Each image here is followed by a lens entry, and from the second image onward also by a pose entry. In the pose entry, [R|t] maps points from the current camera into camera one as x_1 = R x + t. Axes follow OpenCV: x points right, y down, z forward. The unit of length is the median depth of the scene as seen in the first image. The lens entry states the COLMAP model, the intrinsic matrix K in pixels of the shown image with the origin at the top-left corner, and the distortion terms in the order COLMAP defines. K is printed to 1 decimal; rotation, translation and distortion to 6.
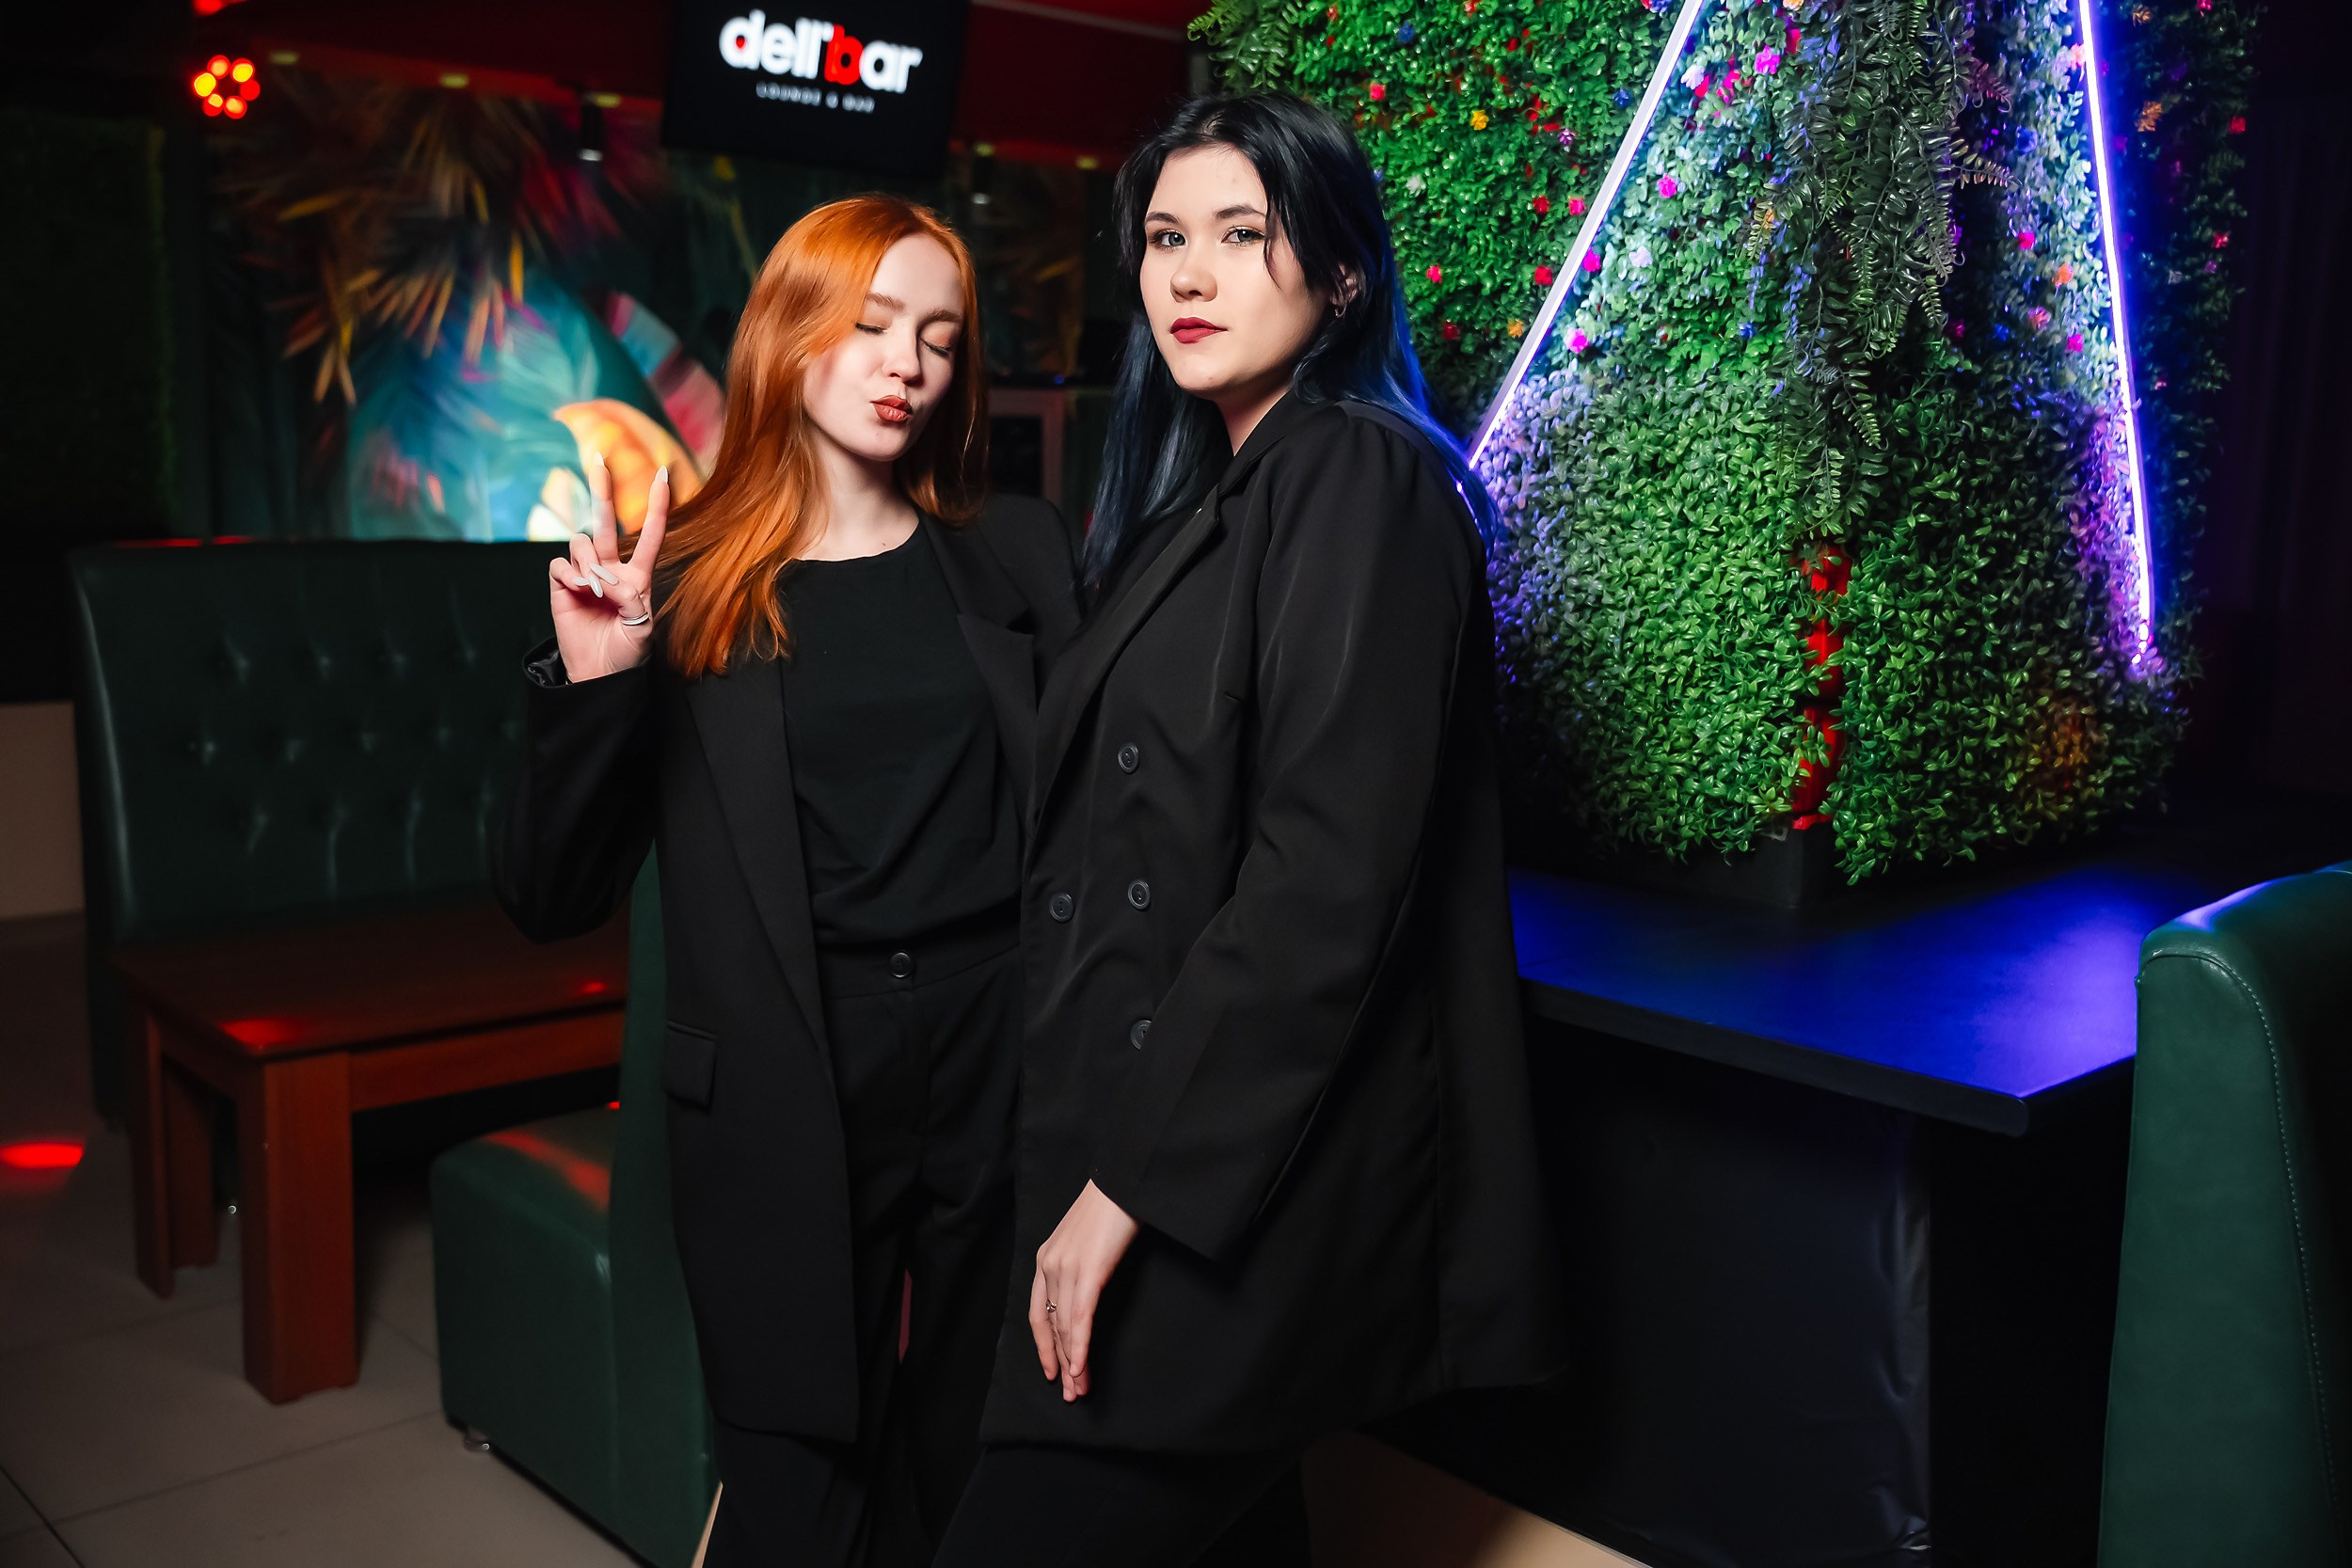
lens RADIAL K [[2229.2, 0, 1176.0], [0, 2229.2, 784.0], [0, 0, 1]] dist [0.008760, 0.009479]
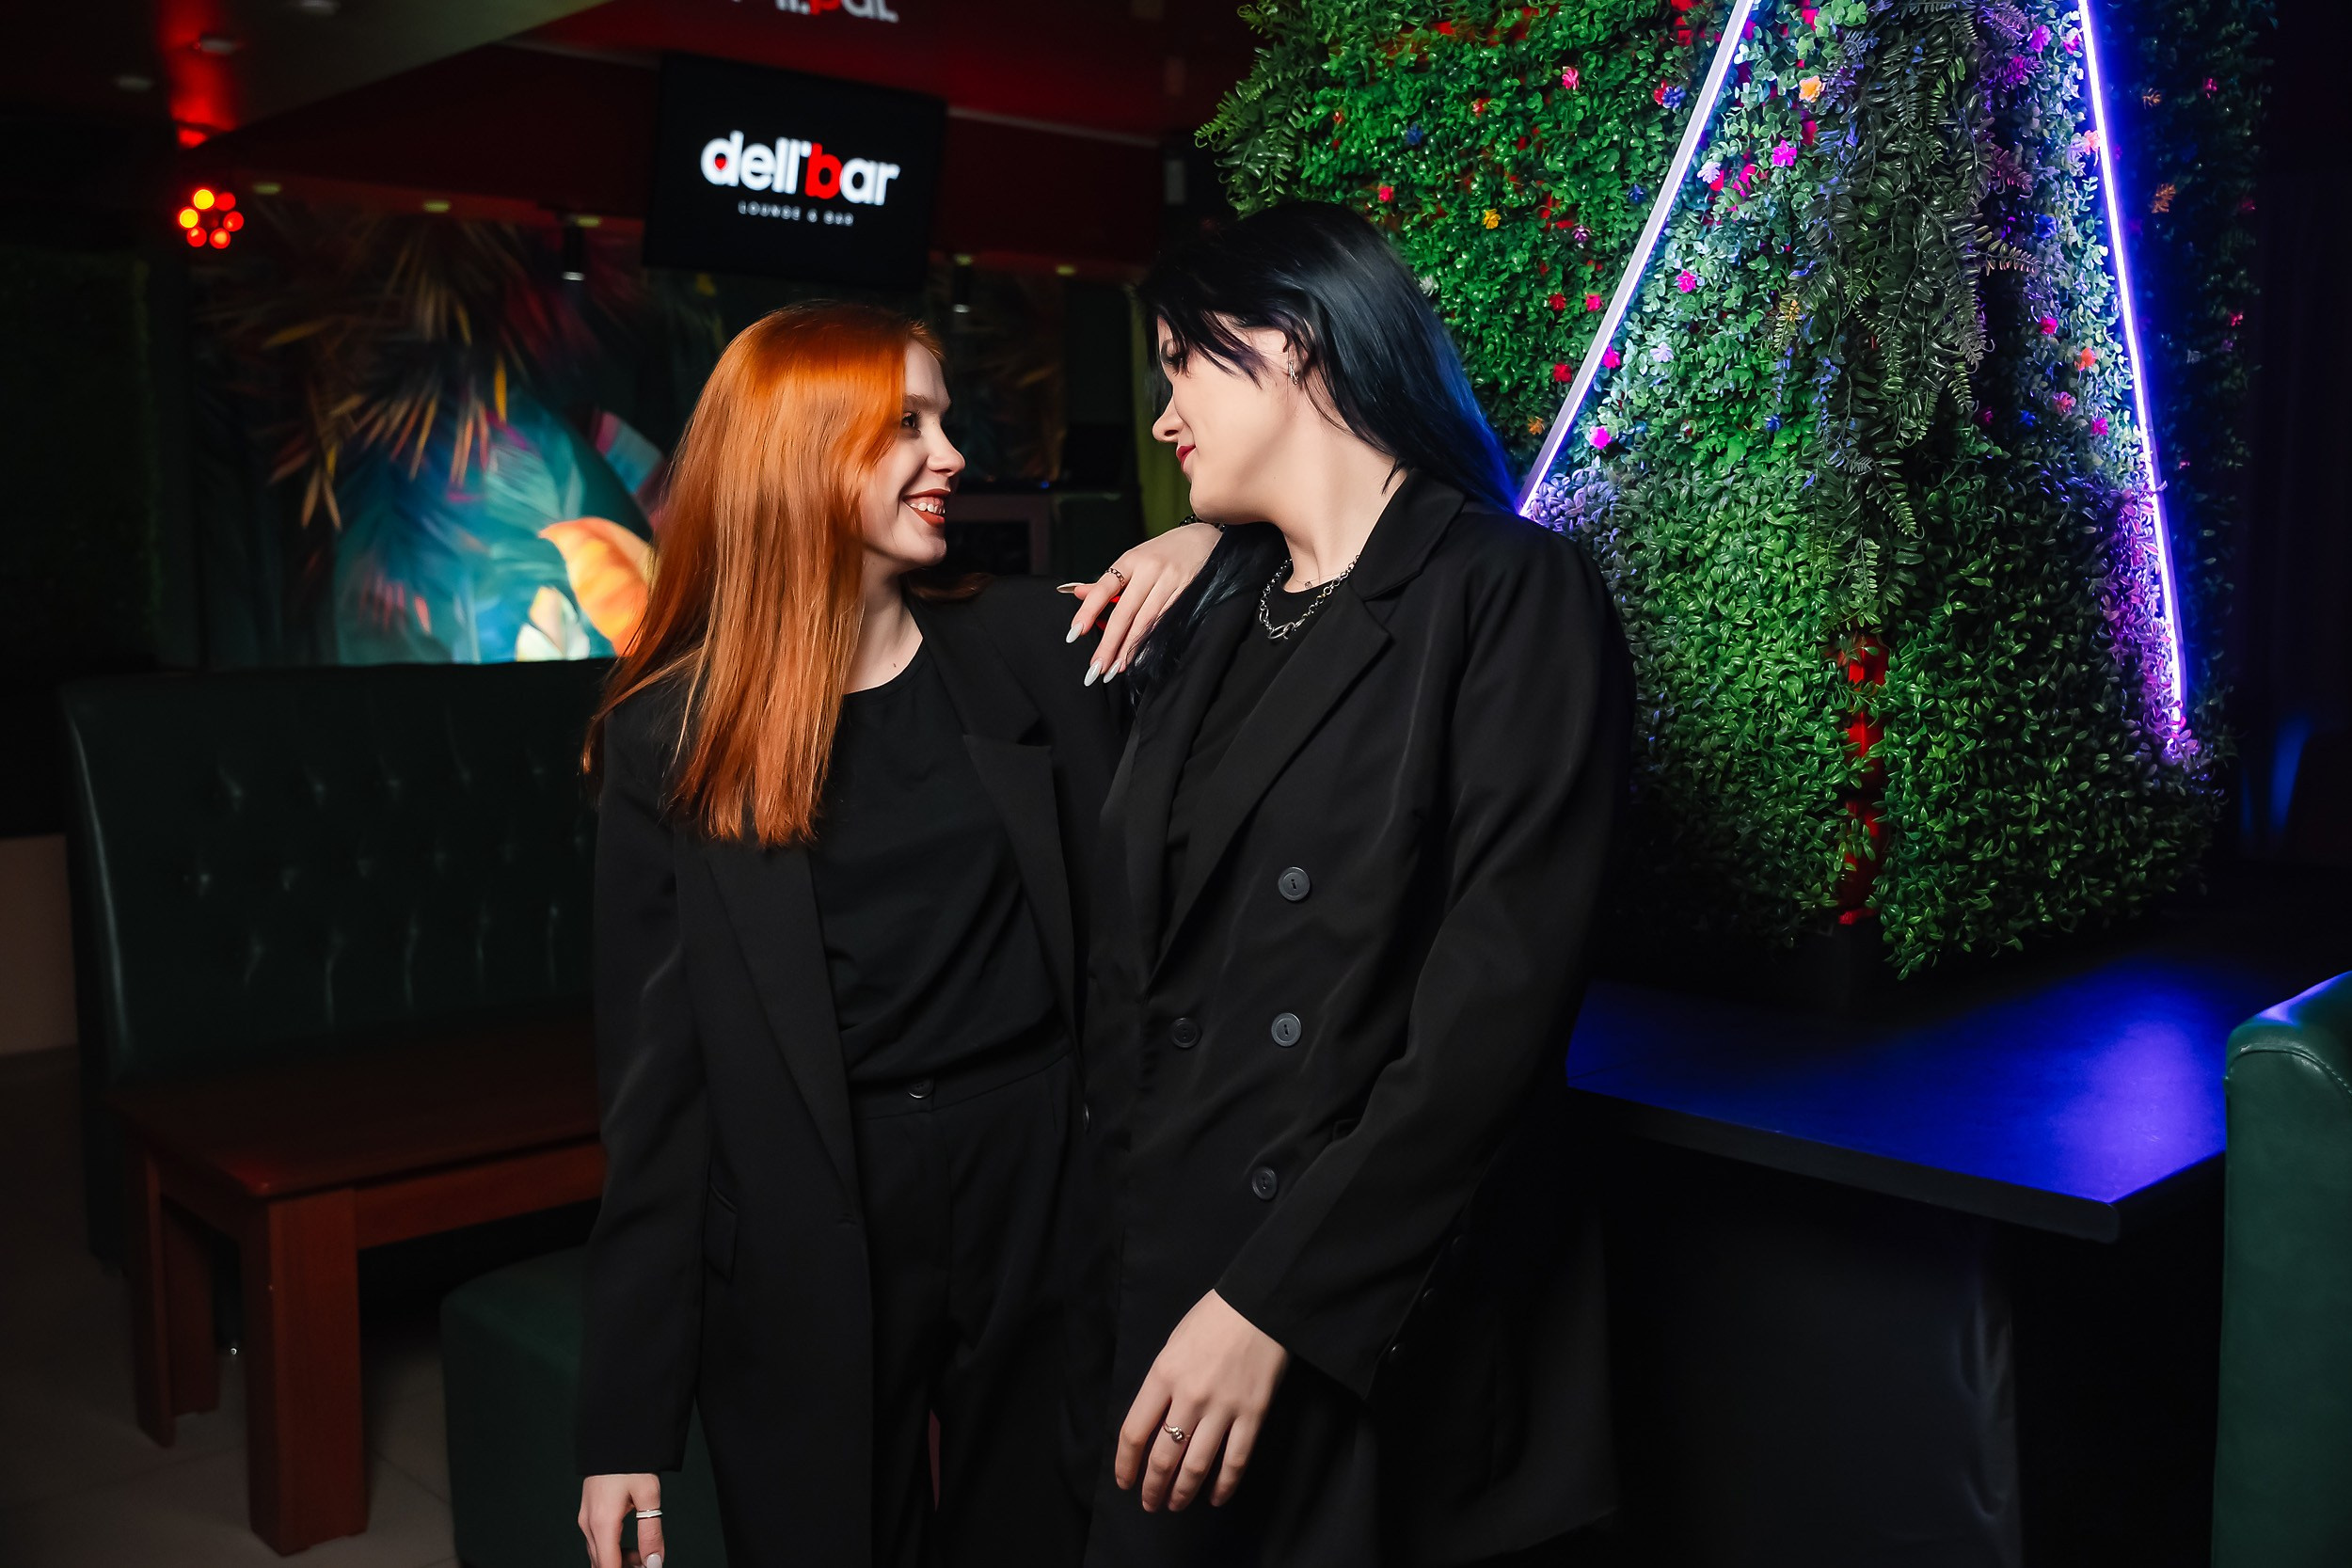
lens RADIAL K [[2229.2, 0, 1176.0], [0, 2229.2, 784.0], [0, 0, 1]] dist [0.008760, 0.009479]
pose [[0.999576, -0.028096, 0.007707, -0.020412], [0.028406, 0.998646, -0.043583, -0.006834], [-0.006472, 0.043783, 0.999020, 0.018433]]
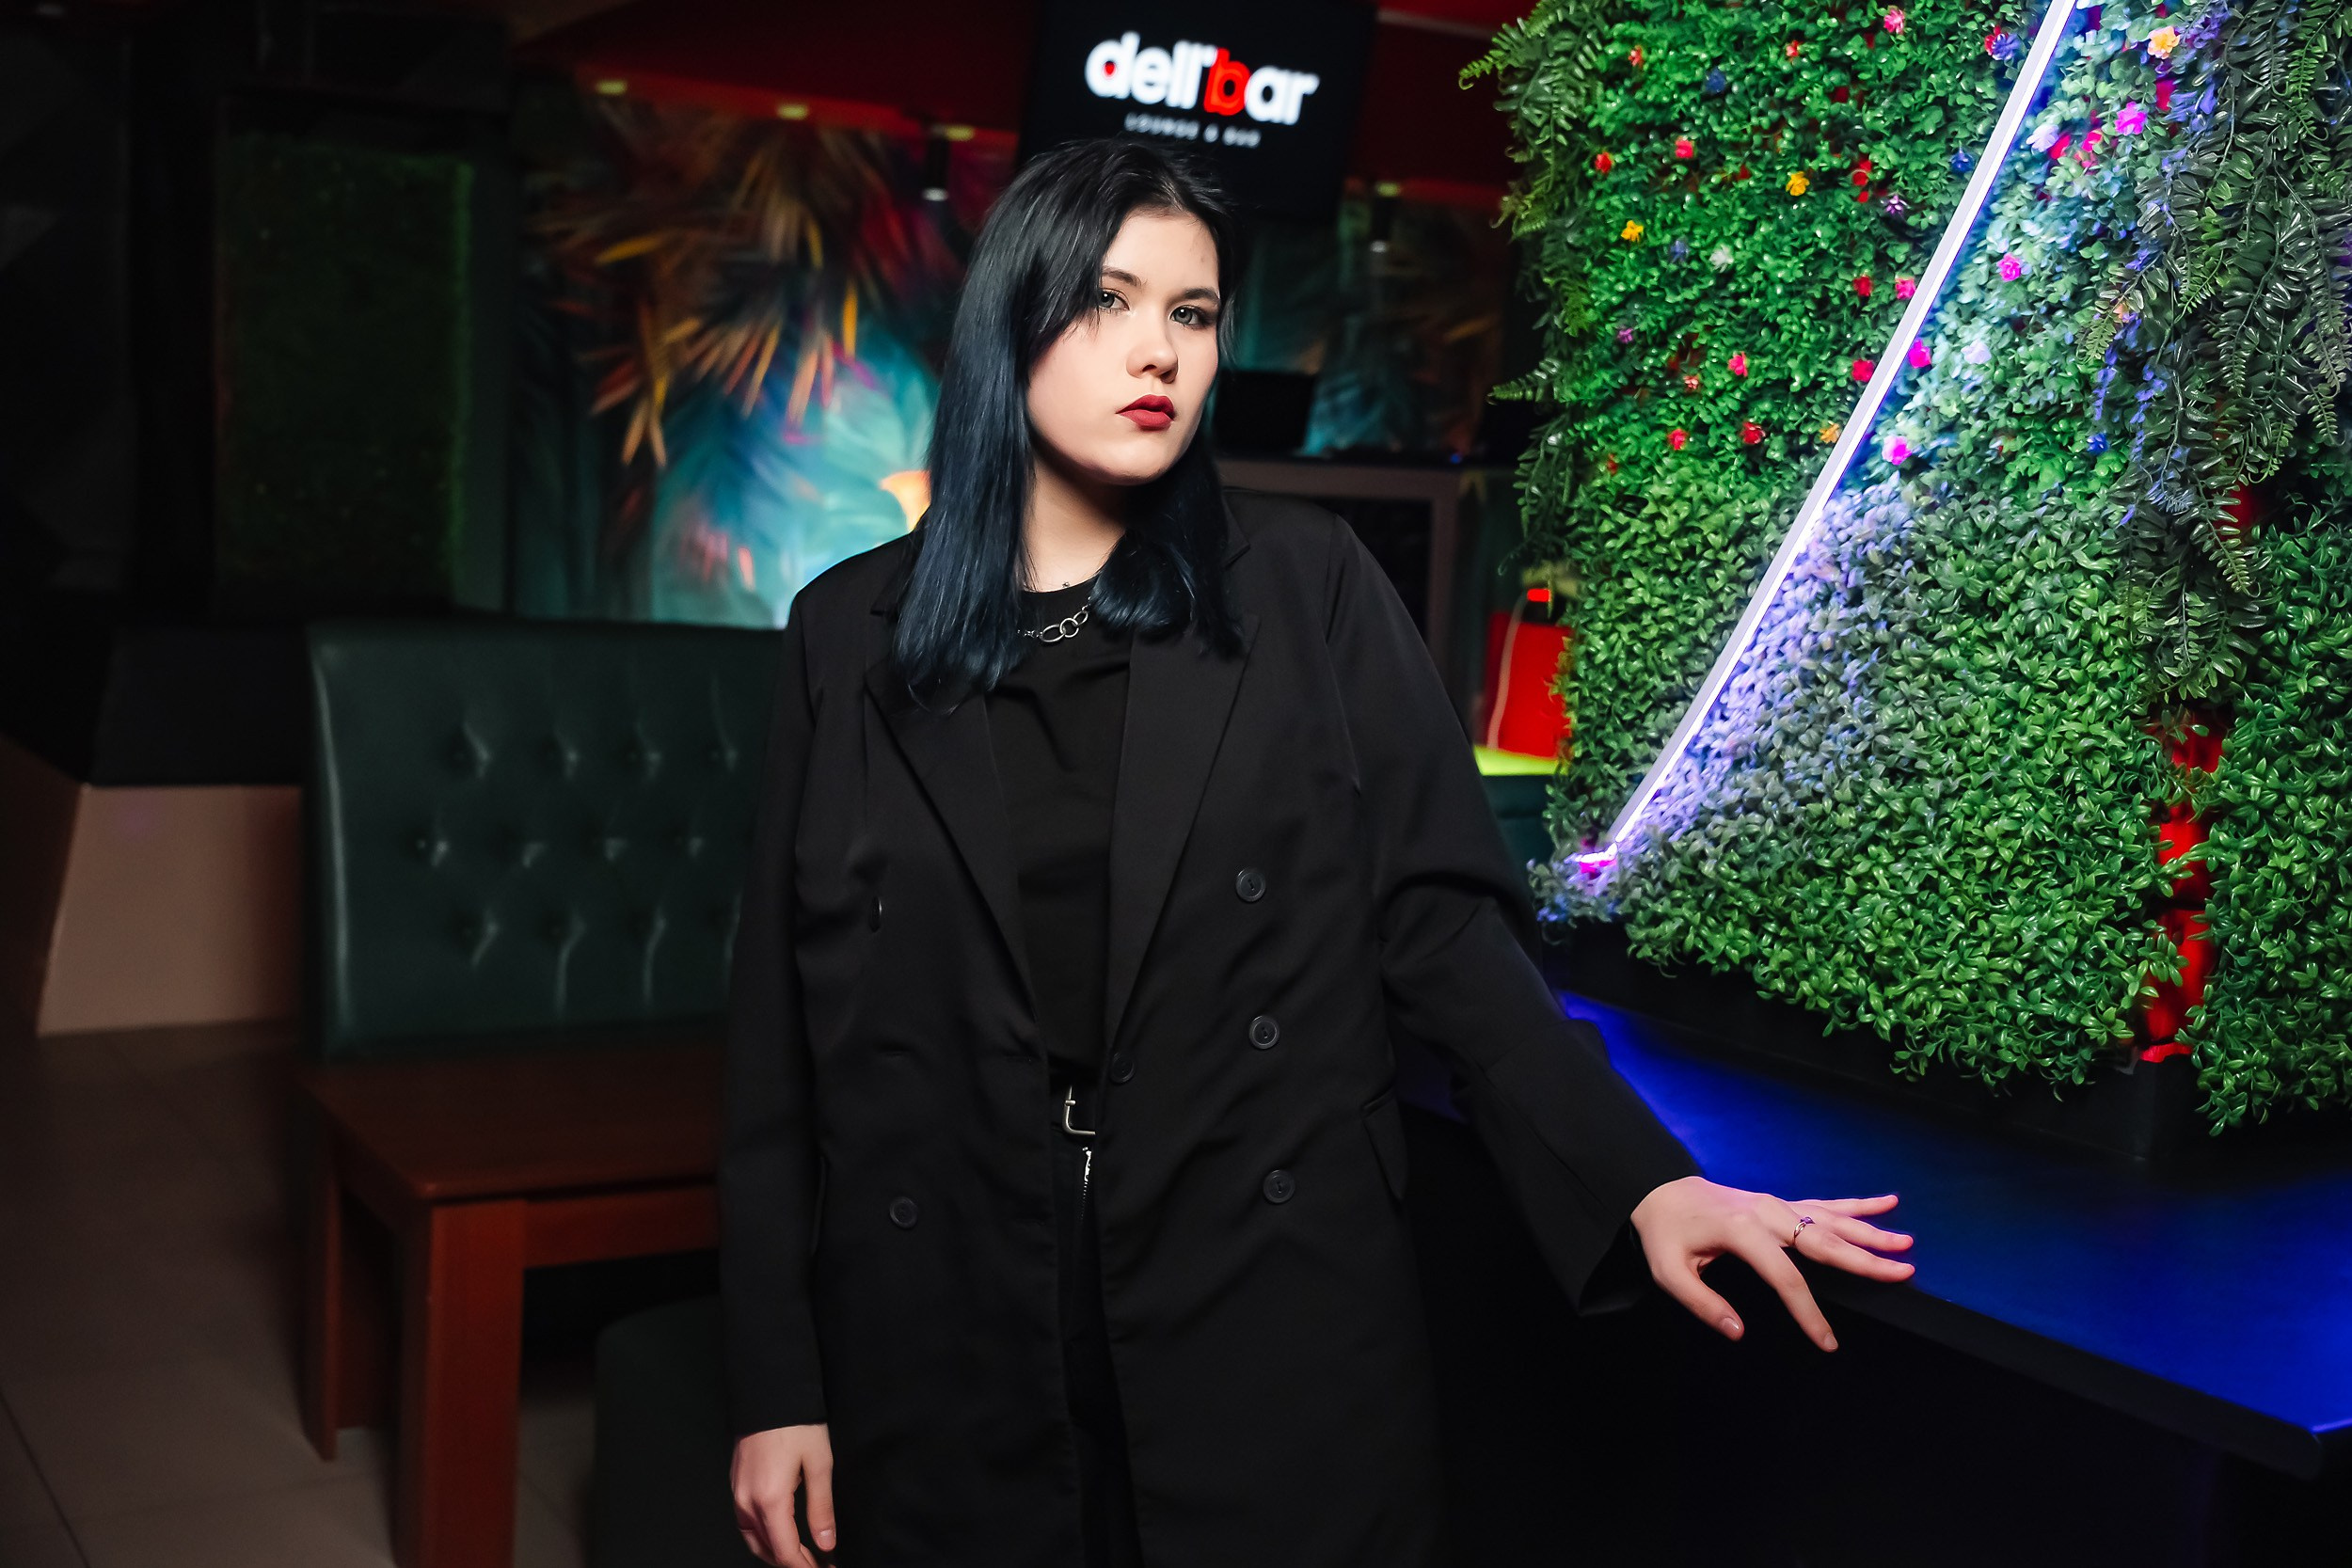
lens RADIAL K [[2639.7, 0, 1176.0], [0, 2639.7, 784.0], [0, 0, 1]] dist [0.009958, 0.030467]
pose [[0.983764, 0.045779, -0.173529, 0.093667], [-0.054879, 0.997338, -0.048012, -0.013977], [0.170869, 0.056755, 0.983658, -0.000012]]
